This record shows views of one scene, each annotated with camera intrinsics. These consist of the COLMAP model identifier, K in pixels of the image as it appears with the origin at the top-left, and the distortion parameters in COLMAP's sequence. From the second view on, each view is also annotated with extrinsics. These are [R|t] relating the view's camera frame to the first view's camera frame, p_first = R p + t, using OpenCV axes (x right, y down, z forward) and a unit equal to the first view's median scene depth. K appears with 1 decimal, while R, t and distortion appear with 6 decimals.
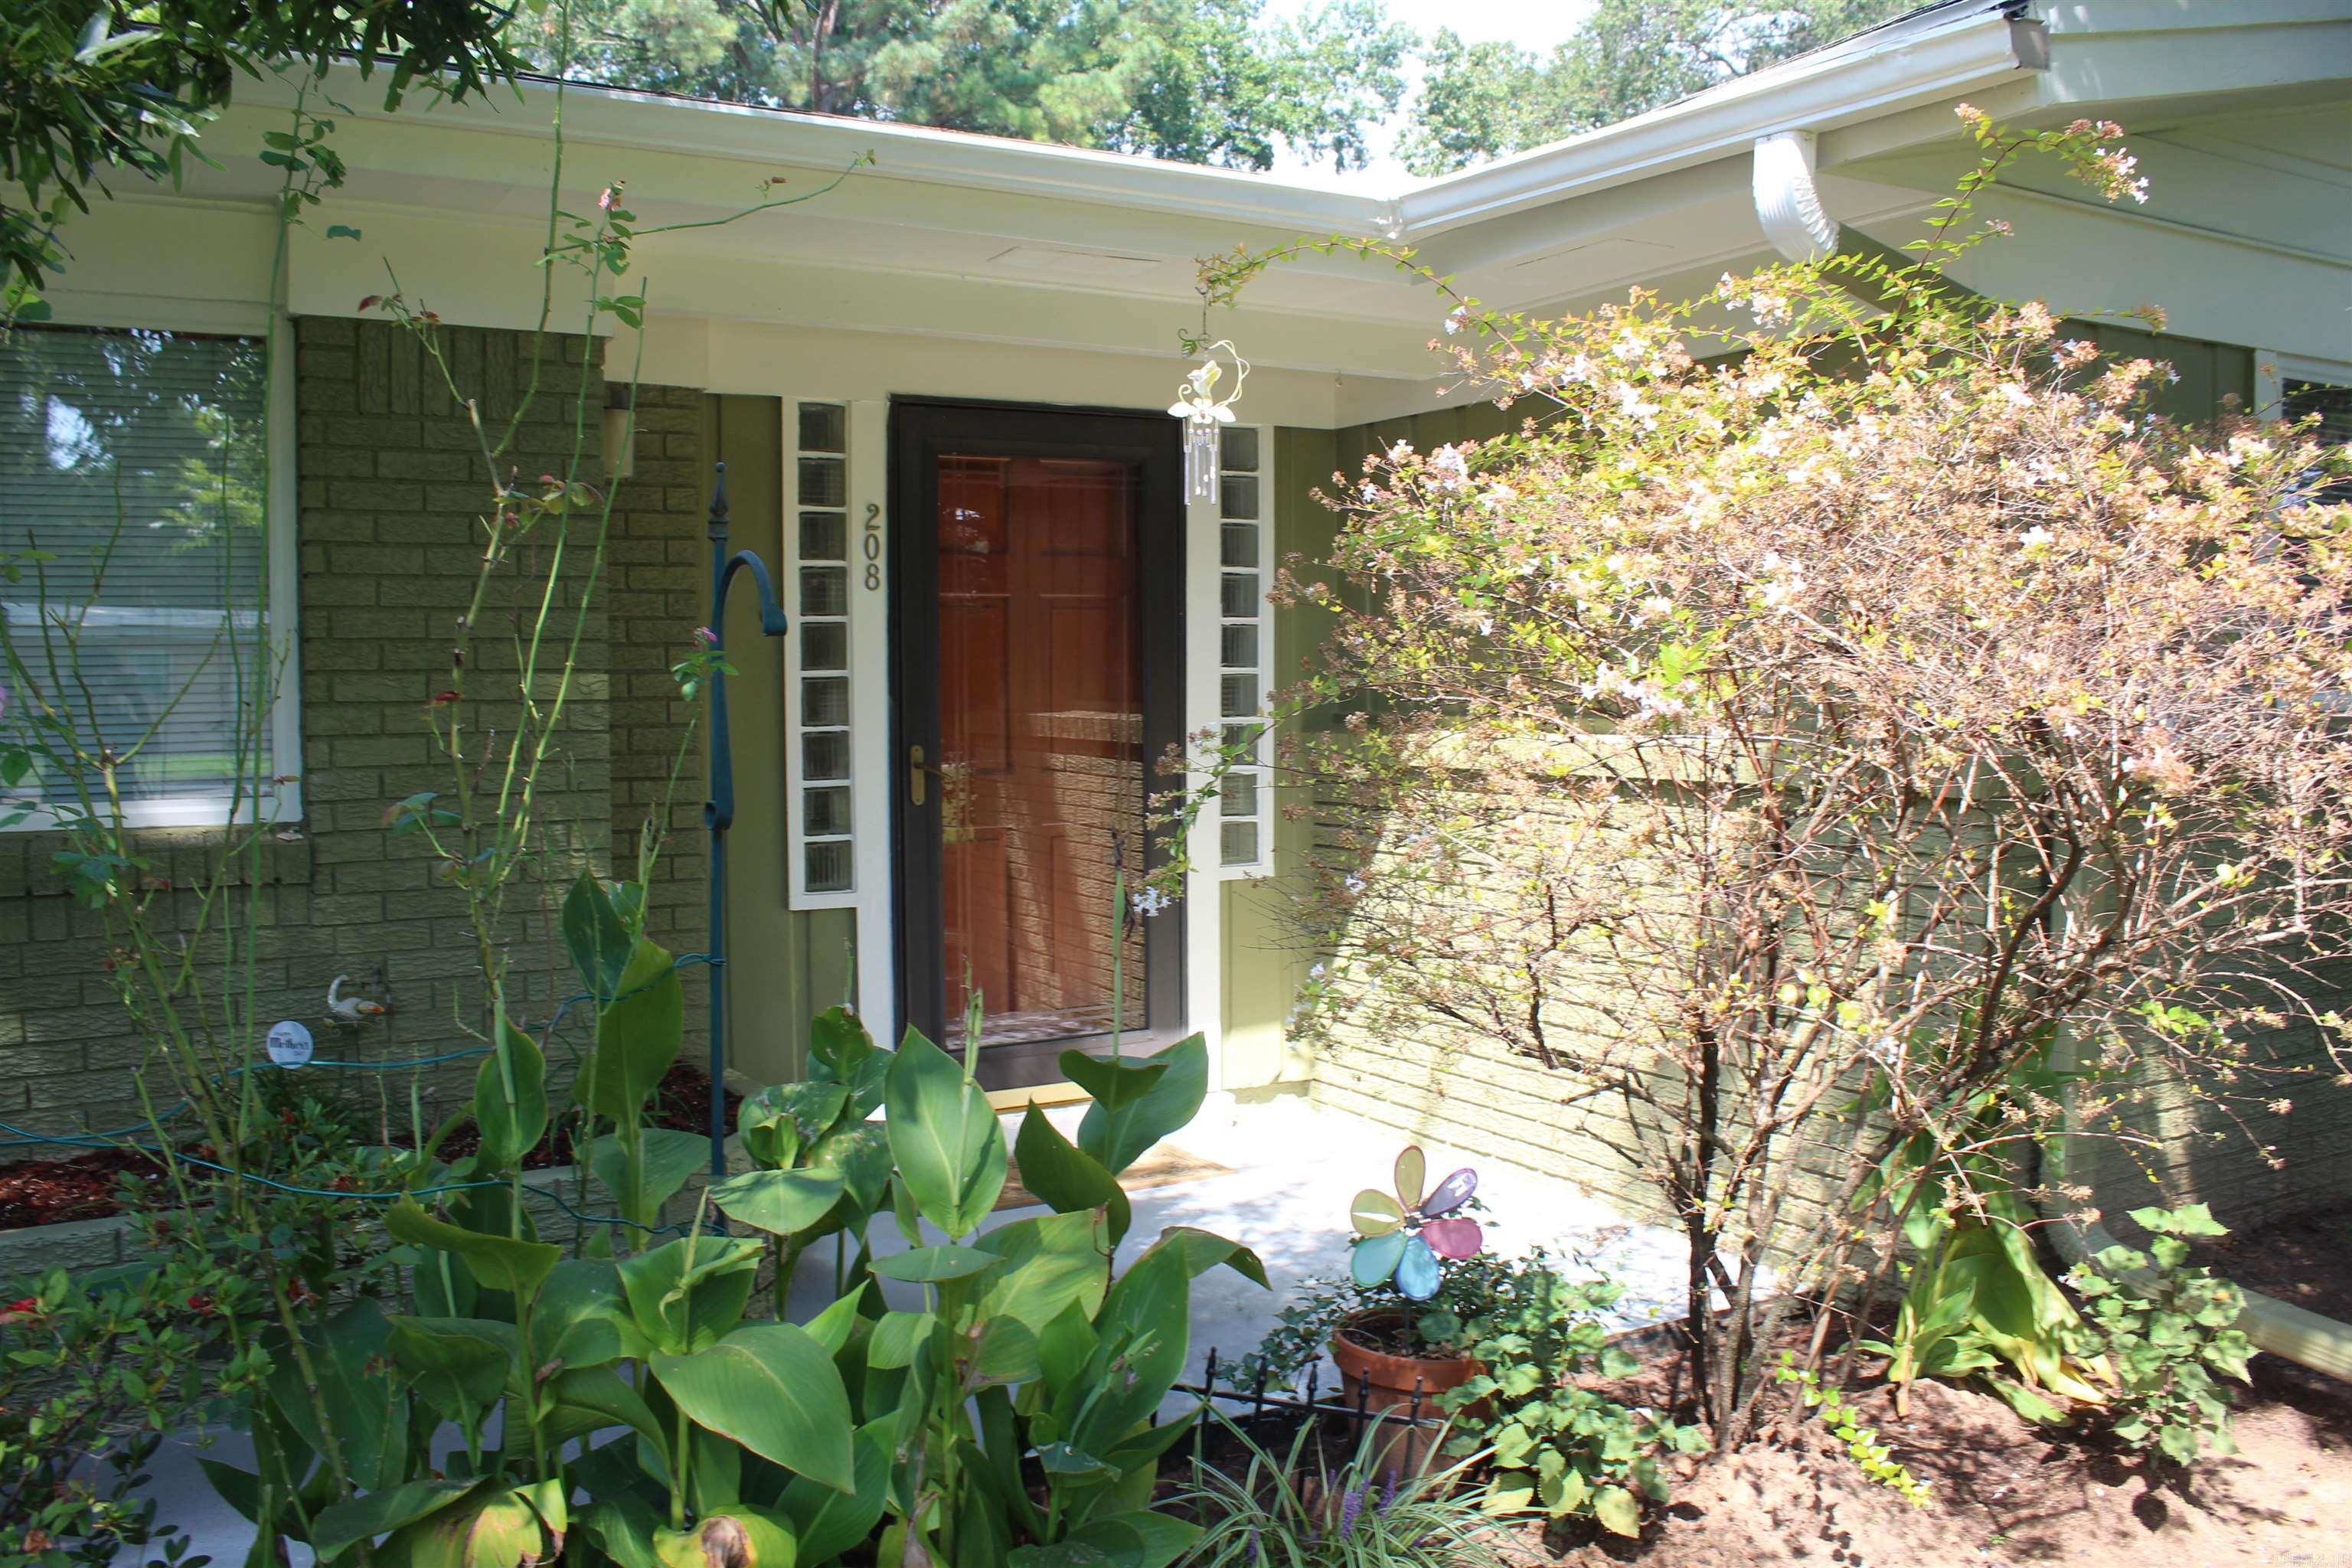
lens RADIAL K [[1981.5, 0, 1203.6], [0, 1981.5, 788.0], [0, 0, 1]] dist [-0.170610, 0.161037]
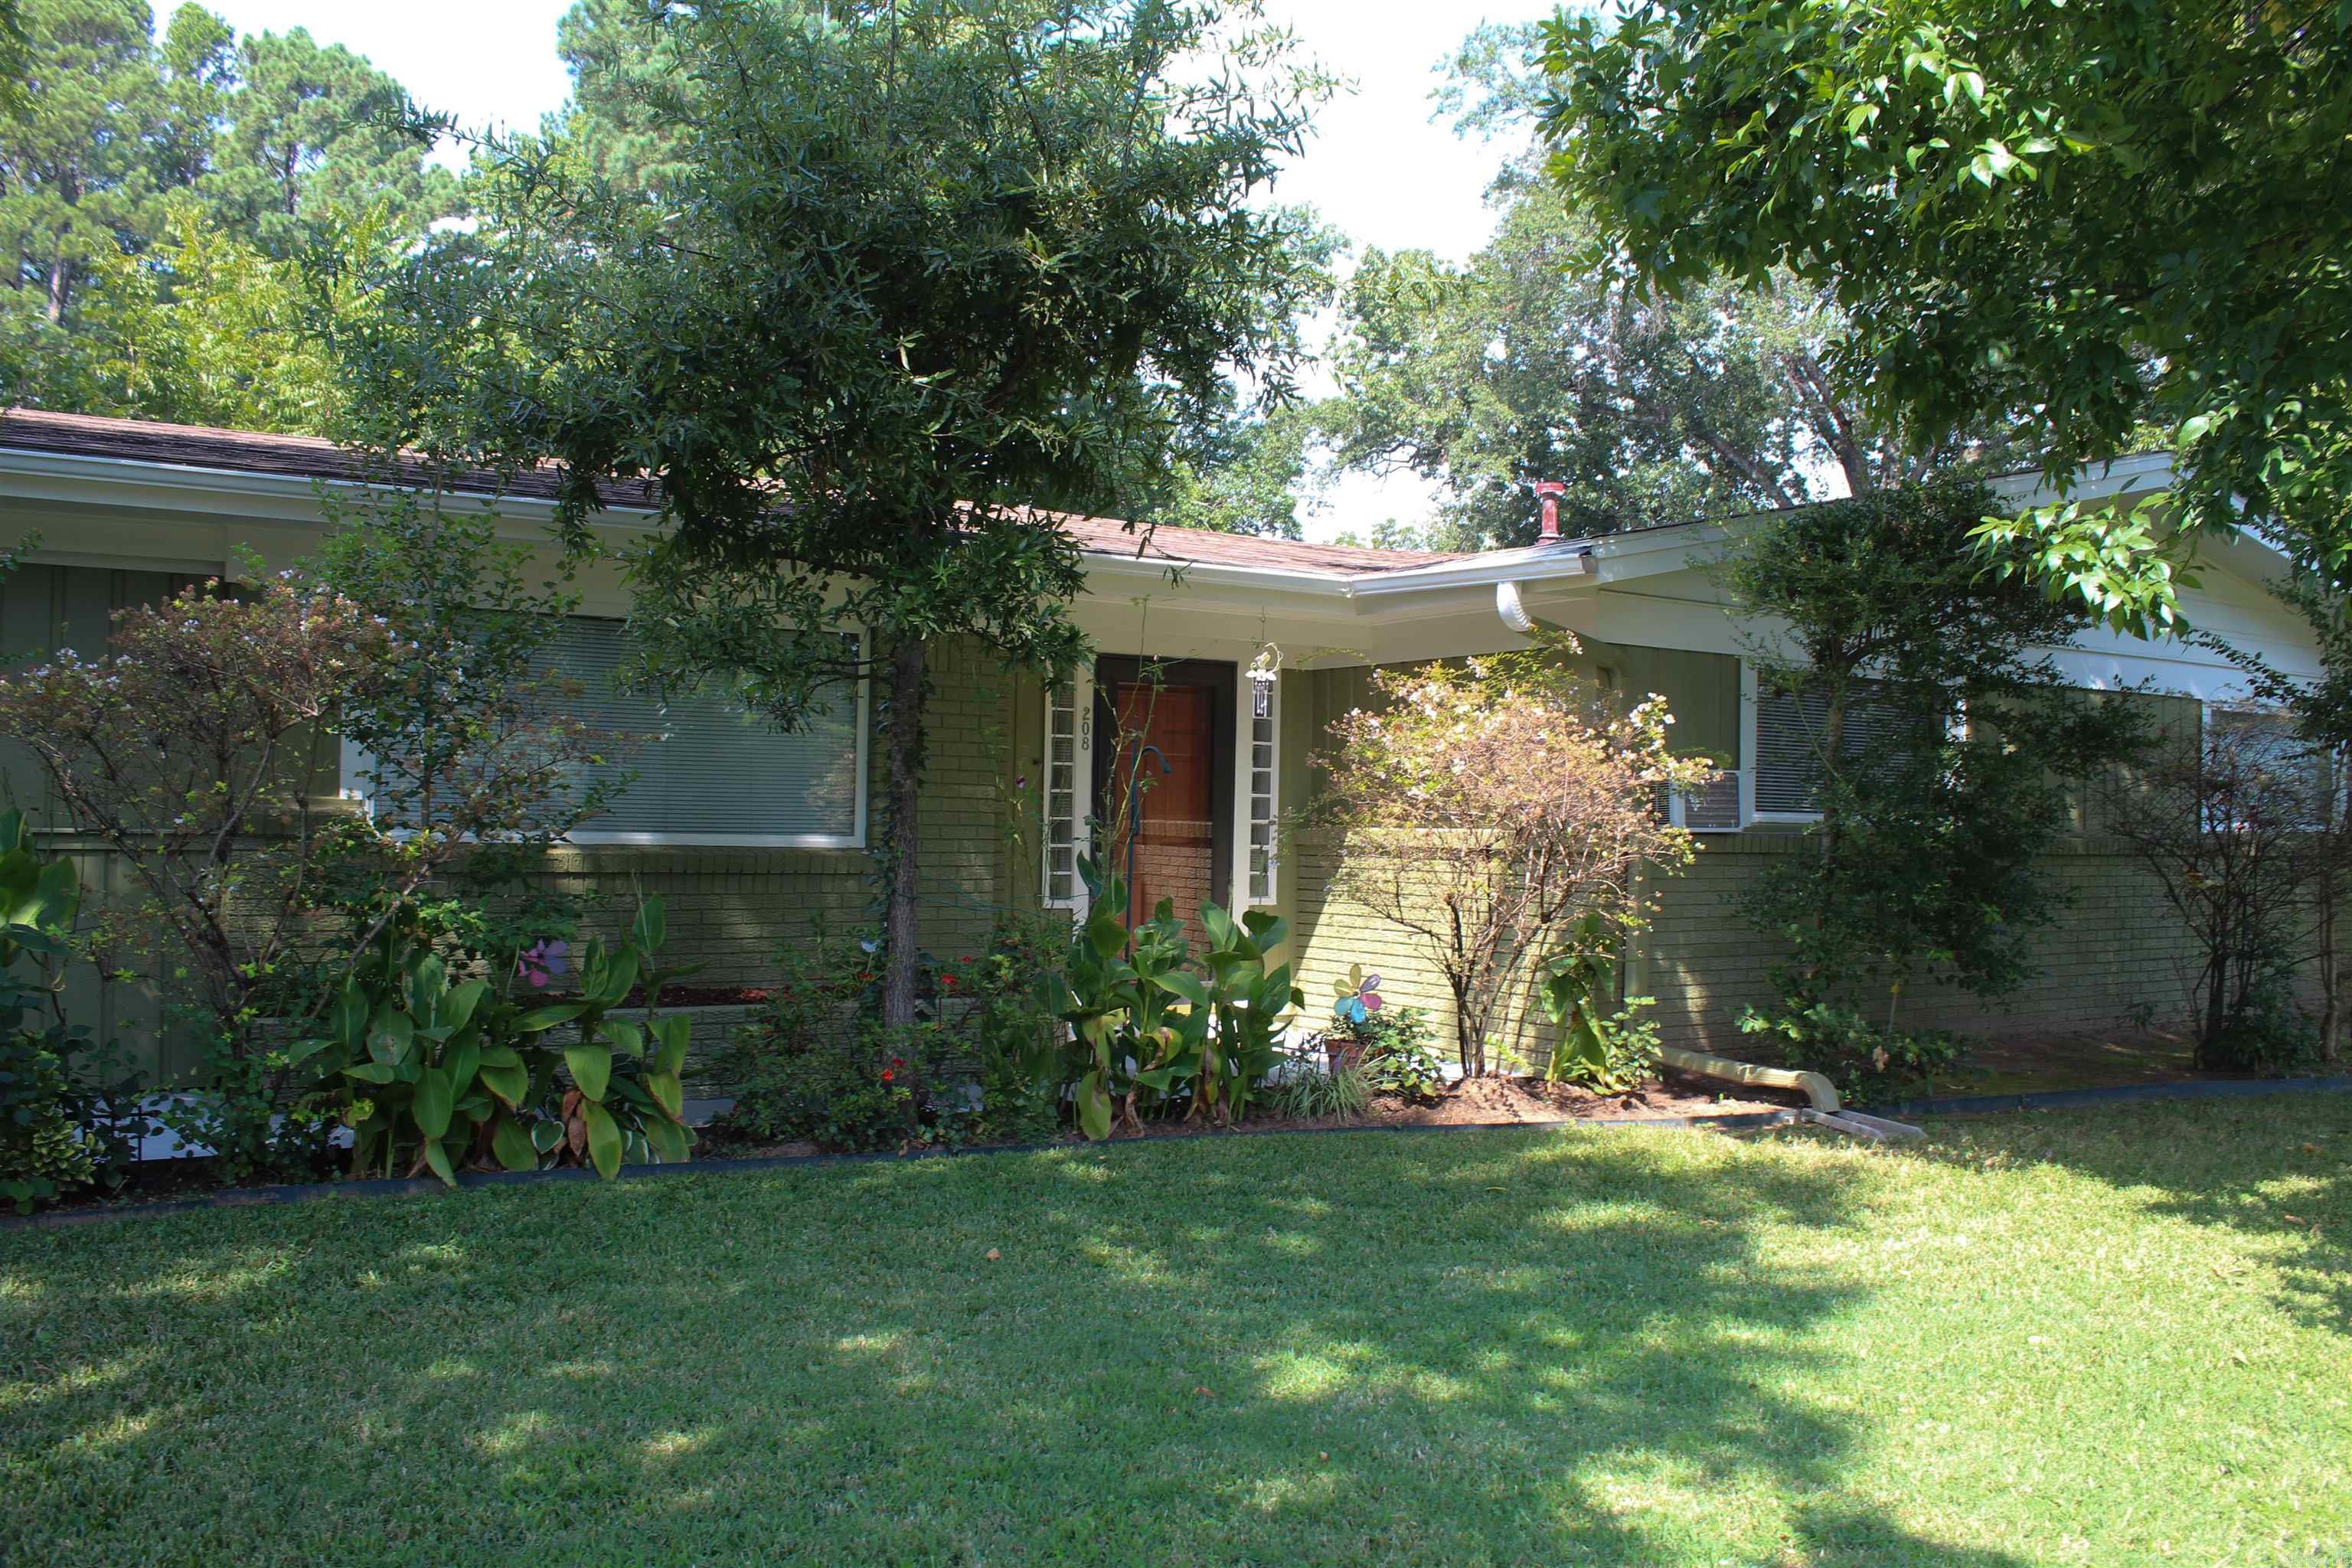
lens RADIAL K [[1981.5, 0, 1203.6], [0, 1981.5, 788.0], [0, 0, 1]] dist [-0.170610, 0.161037]
pose [[0.998833, 0.023129, 0.042396, -0.132717], [-0.020049, 0.997225, -0.071695, 0.080740], [-0.043937, 0.070761, 0.996525, -1.017829]]
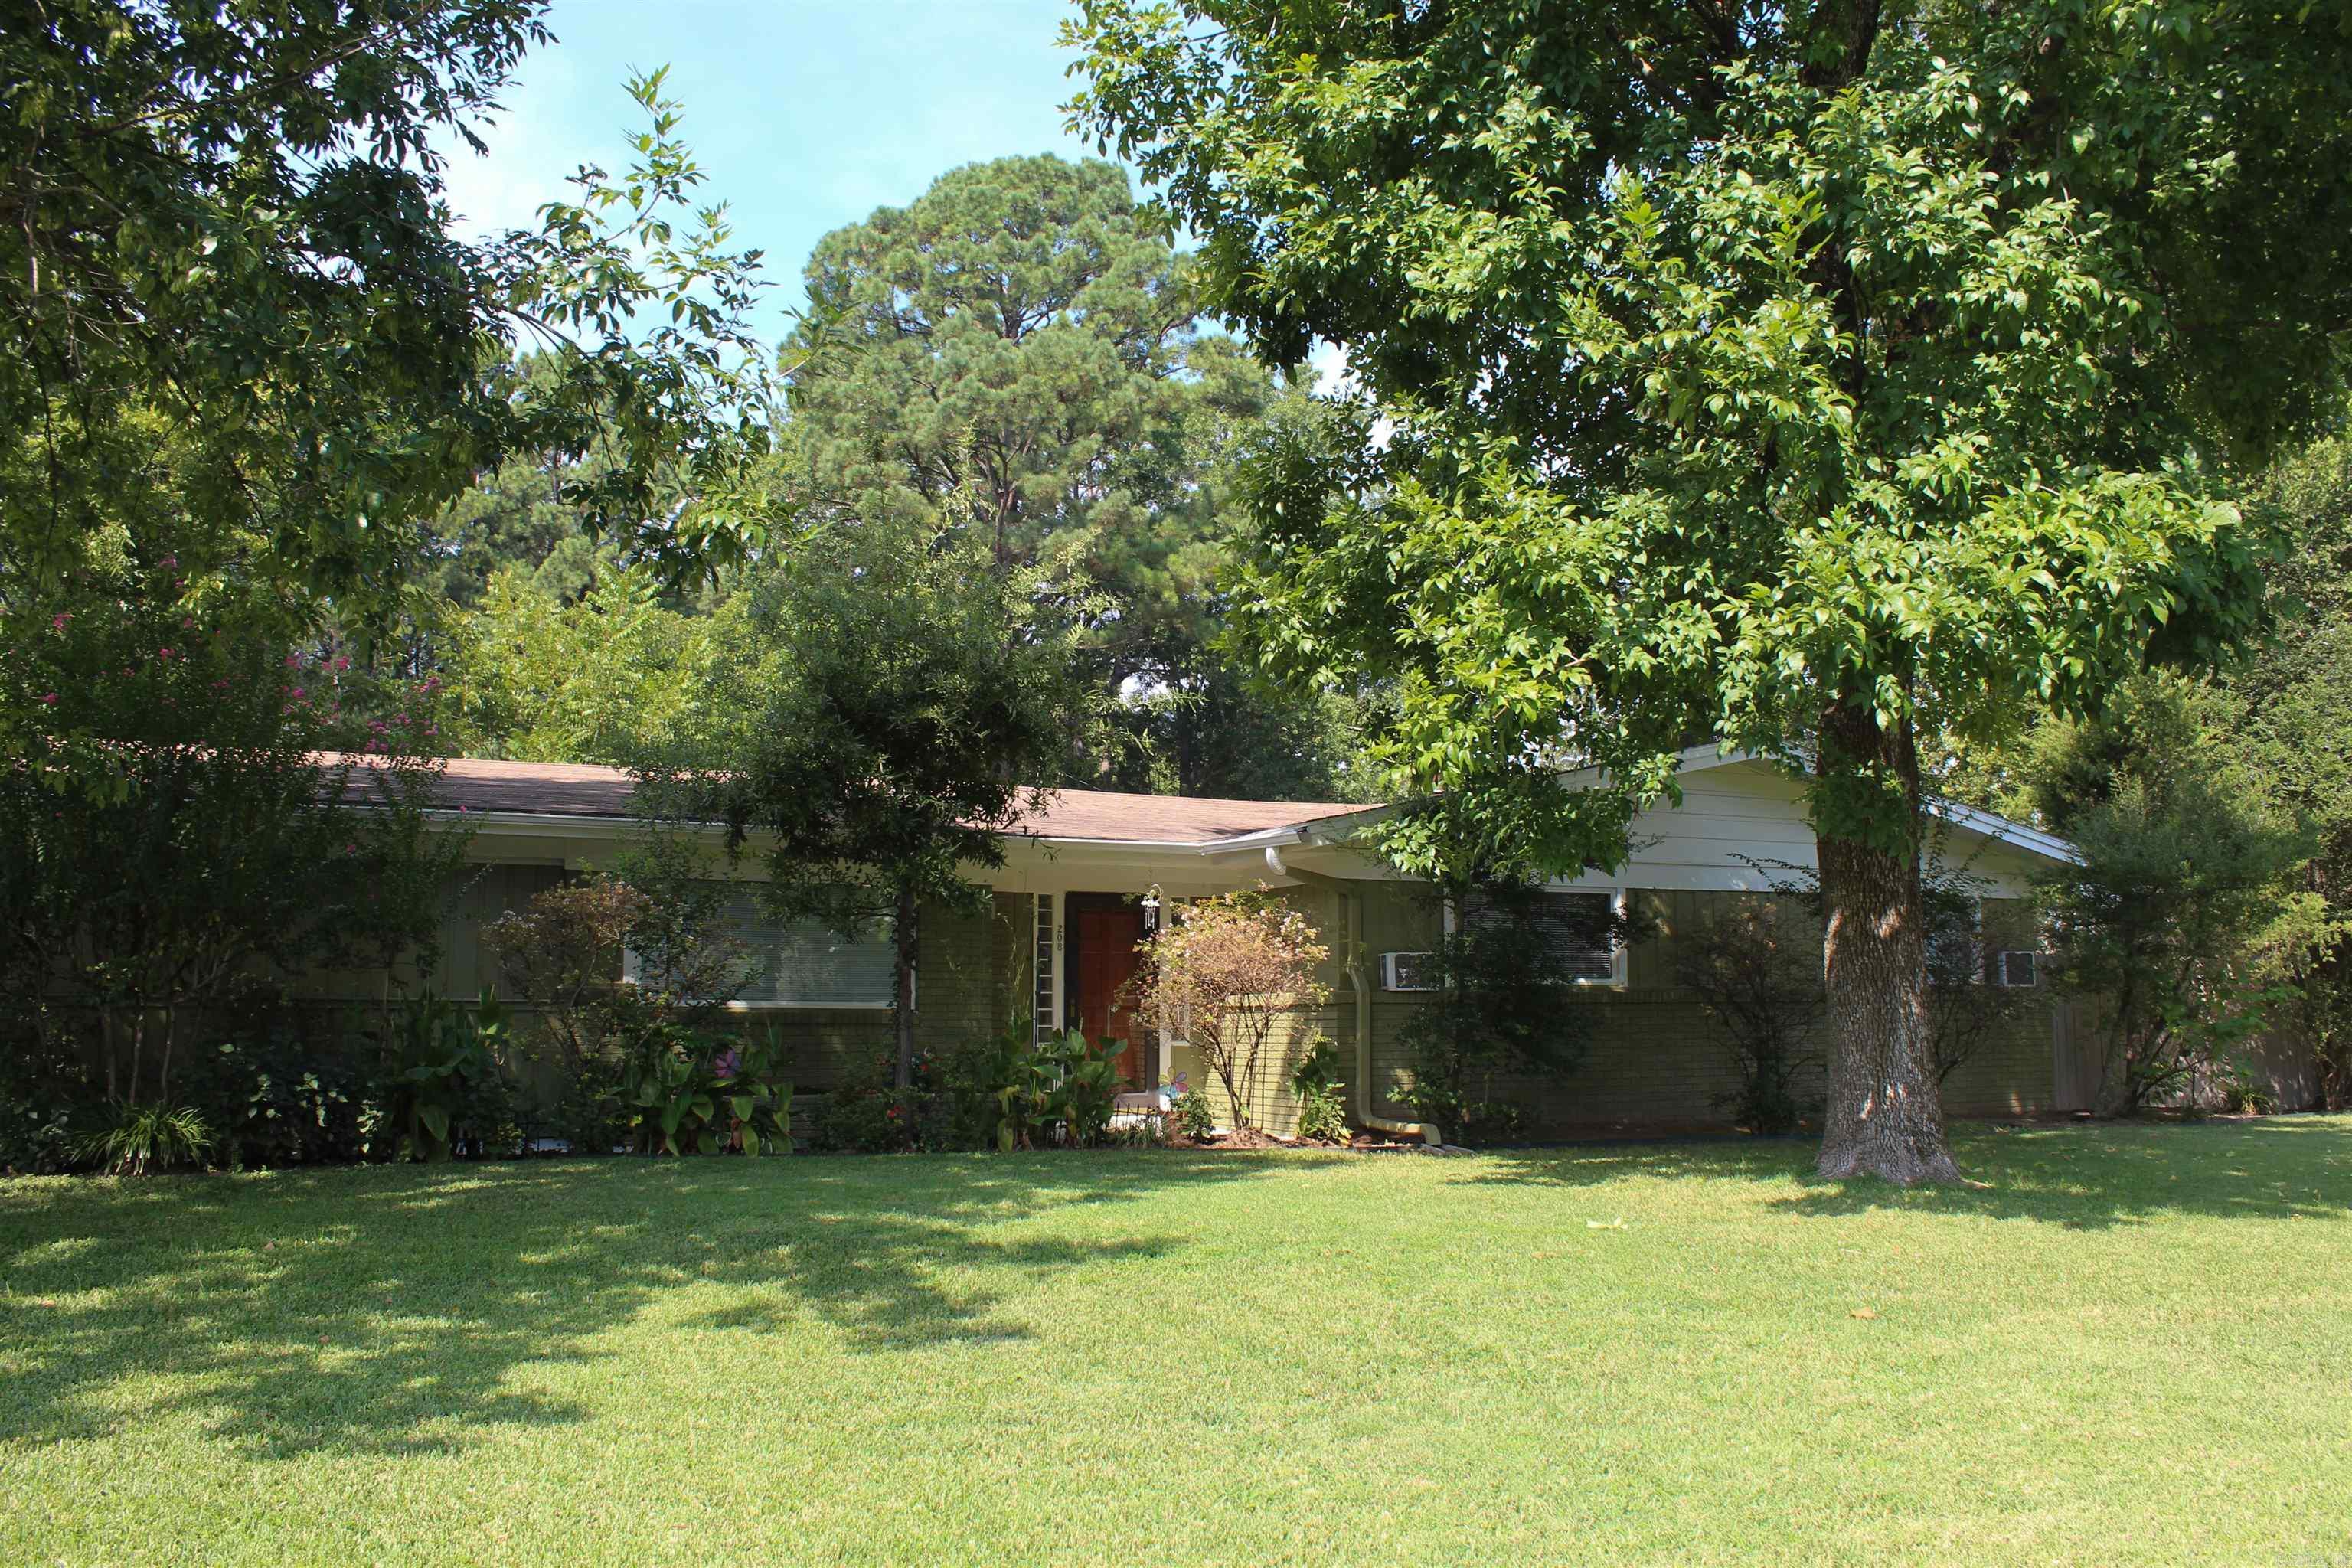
lens RADIAL K [[1986.5, 0, 1176.5], [0, 1986.5, 806.5], [0, 0, 1]] dist [-0.167680, 0.147616]
pose [[0.995848, -0.006206, -0.090822, 0.330788], [-0.008787, 0.986462, -0.163754, 0.203799], [0.090608, 0.163872, 0.982312, -2.287774]]
